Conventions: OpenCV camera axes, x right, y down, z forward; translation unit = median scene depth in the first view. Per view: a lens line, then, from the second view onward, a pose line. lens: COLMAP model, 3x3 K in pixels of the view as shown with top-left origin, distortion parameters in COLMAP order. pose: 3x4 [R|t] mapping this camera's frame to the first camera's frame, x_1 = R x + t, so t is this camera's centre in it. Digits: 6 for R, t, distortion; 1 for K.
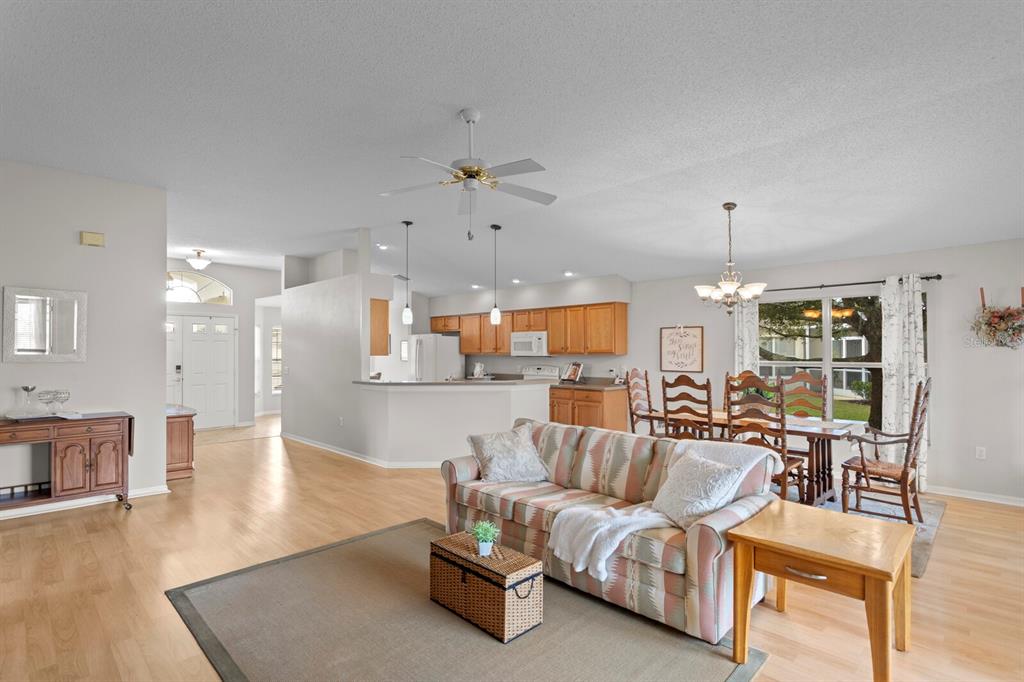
lens RADIAL K [[507.0, 0, 511.1], [0, 507.0, 345.3], [0, 0, 1]] dist [0.000759, 0.002685]
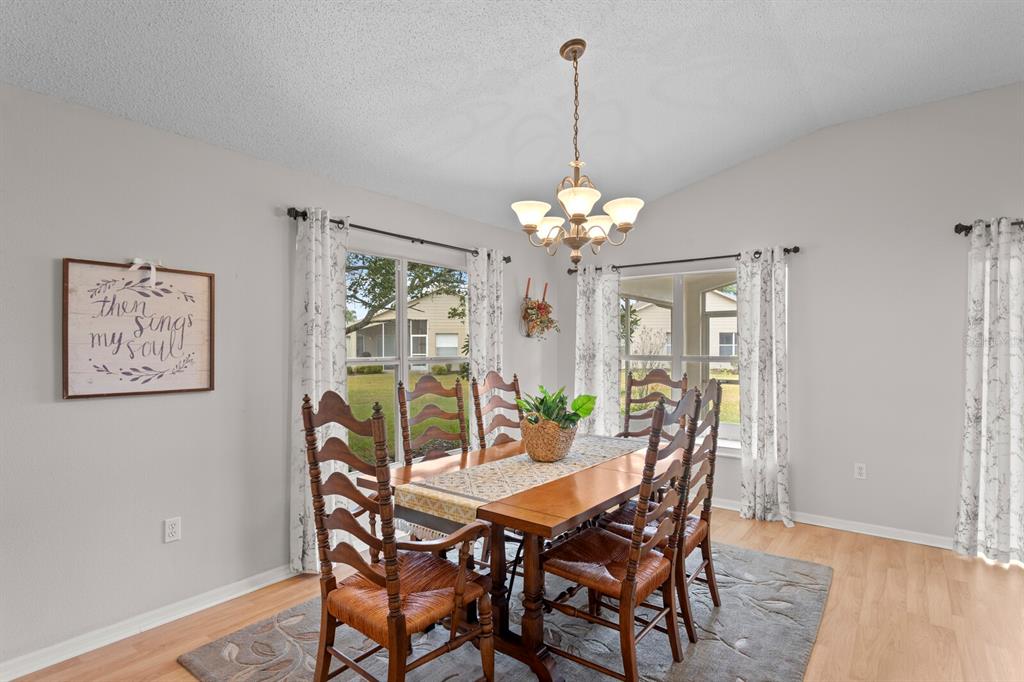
lens RADIAL K [[507.0, 0, 507.5], [0, 507.0, 345.1], [0, 0, 1]] dist [0.000759, 0.002685]
pose [[-0.118217, 0.002172, 0.992985, -0.062654], [-0.012266, 0.999918, -0.003647, 0.023149], [-0.992912, -0.012611, -0.118181, 1.127590]]
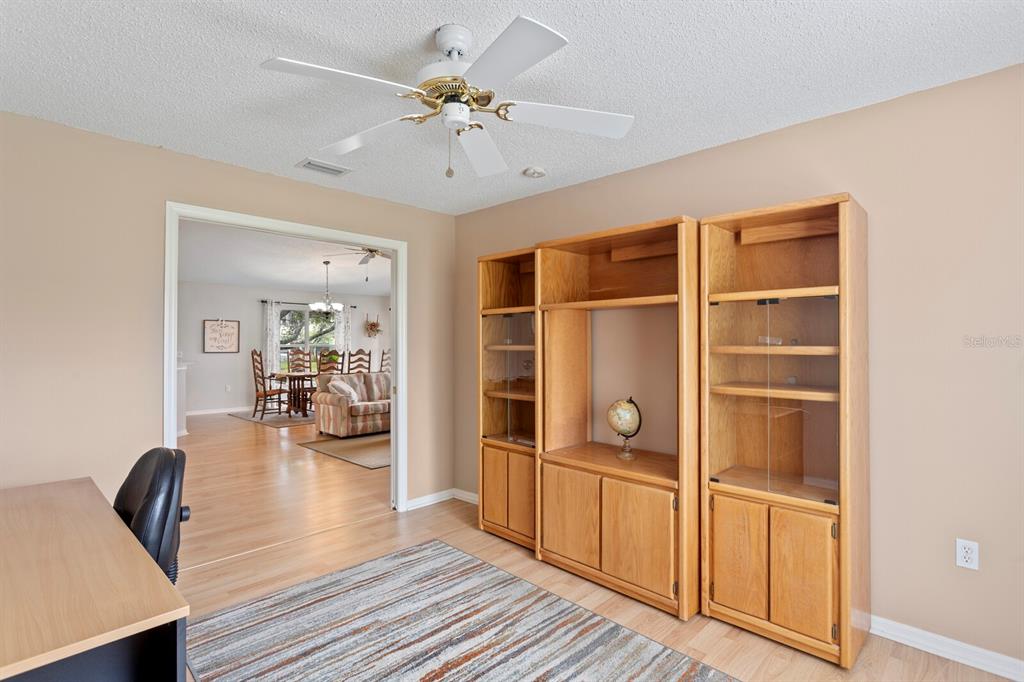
lens RADIAL K [[507.0, 0, 512.0], [0, 507.0, 338.2], [0, 0, 1]] dist [0.000759, 0.002685]
pose [[0.001876, 0.000568, 0.999998, -1.514857], [-0.018177, 0.999835, -0.000534, -0.001374], [-0.999833, -0.018176, 0.001886, 0.279344]]
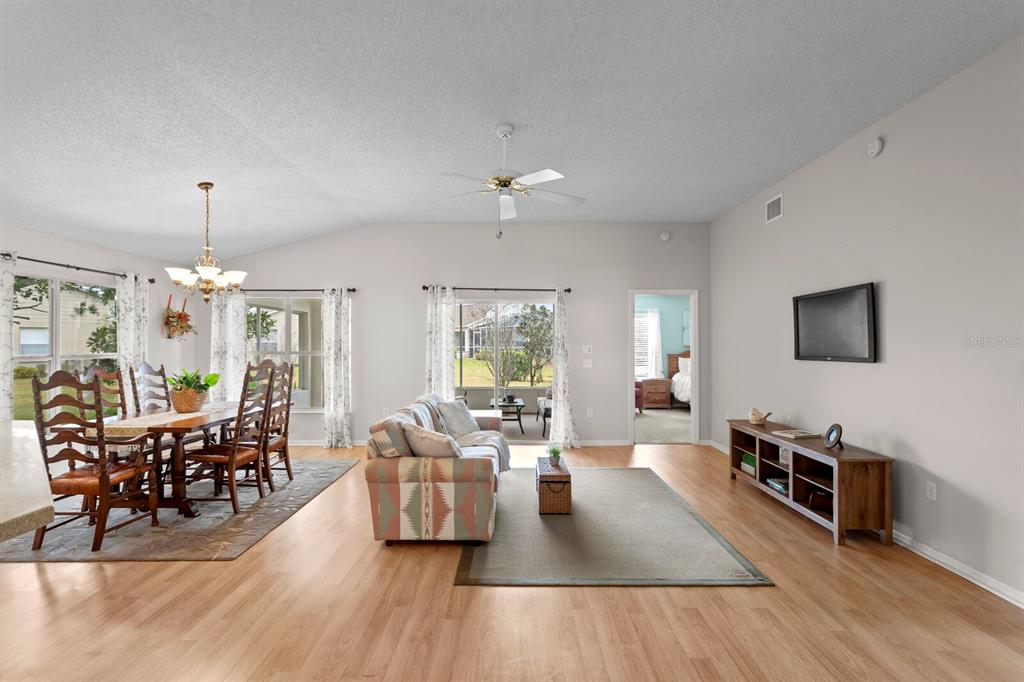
lens RADIAL K [[507.0, 0, 506.3], [0, 507.0, 337.8], [0, 0, 1]] dist [0.000759, 0.002685]
pose [[-0.693283, 0.008480, 0.720615, -0.637637], [-0.007674, 0.999787, -0.019148, 0.020037], [-0.720624, -0.018805, -0.693071, 1.253122]]
